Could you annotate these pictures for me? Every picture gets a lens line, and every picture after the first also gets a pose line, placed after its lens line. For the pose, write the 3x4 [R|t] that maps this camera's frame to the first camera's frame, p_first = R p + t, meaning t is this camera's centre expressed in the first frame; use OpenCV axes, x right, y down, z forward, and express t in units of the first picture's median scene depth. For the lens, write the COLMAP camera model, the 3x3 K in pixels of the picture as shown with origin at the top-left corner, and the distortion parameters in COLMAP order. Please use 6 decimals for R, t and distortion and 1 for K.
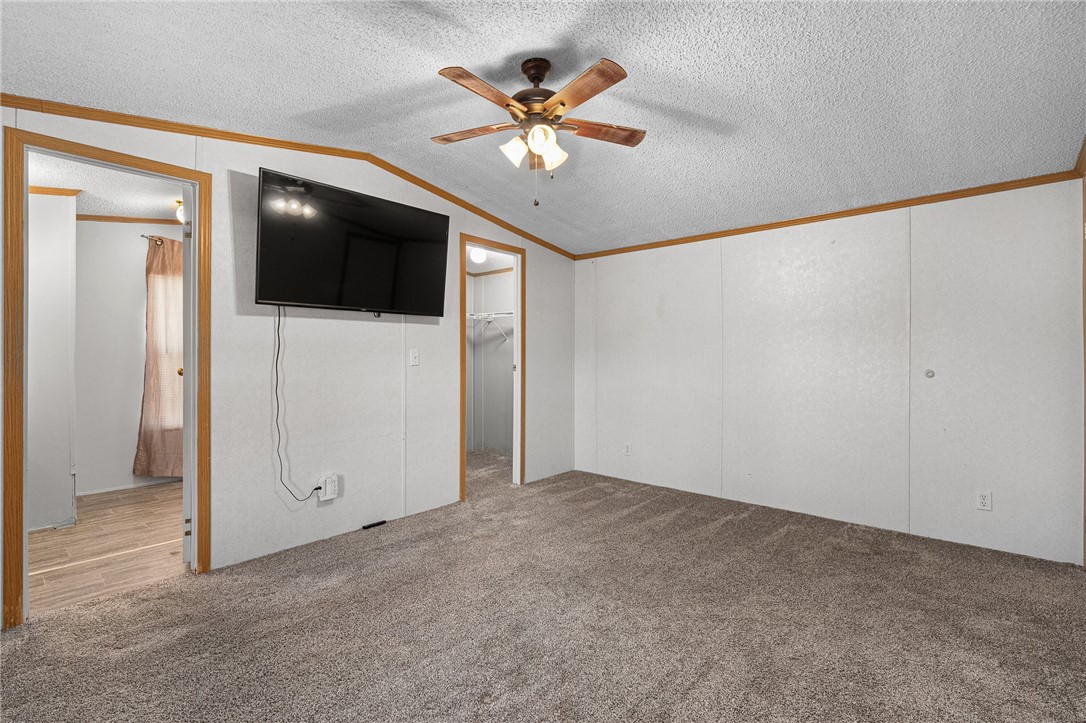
lens RADIAL K [[492.2, 0, 541.9], [0, 492.2, 353.9], [0, 0, 1]] dist [-0.002945, -0.000198]
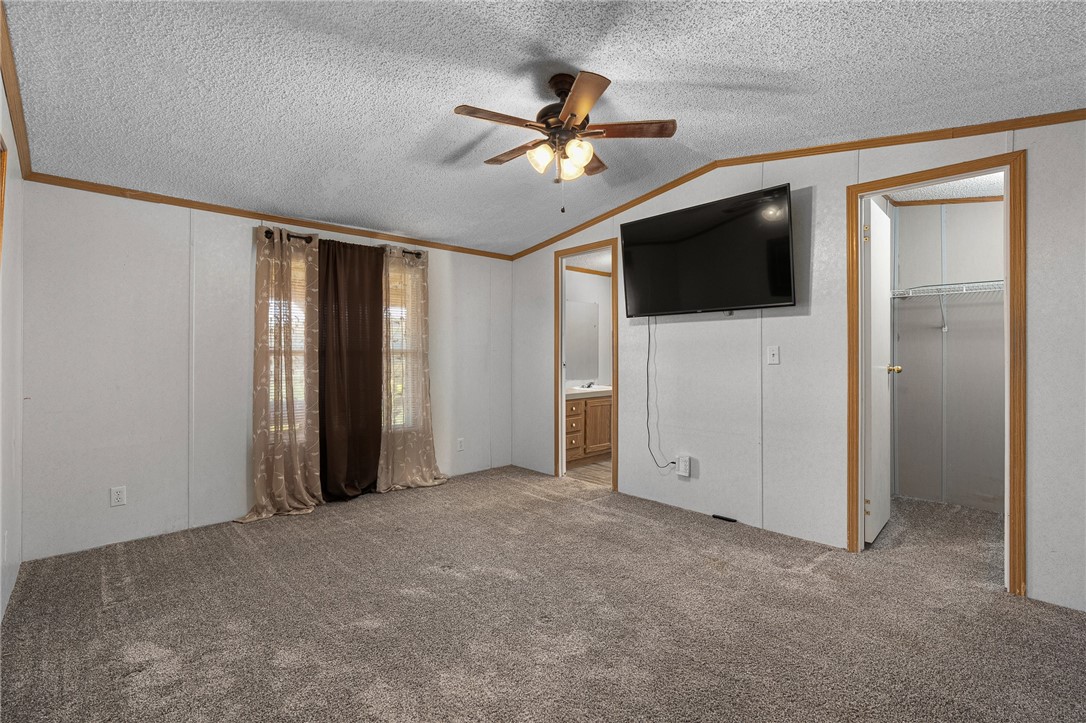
lens RADIAL K [[492.2, 0, 541.9], [0, 492.2, 353.9], [0, 0, 1]] dist [-0.002945, -0.000198]
pose [[-0.092417, -0.002902, -0.995716, 0.704742], [0.001411, 0.999994, -0.003045, 0.007063], [0.995719, -0.001686, -0.092412, 0.706551]]
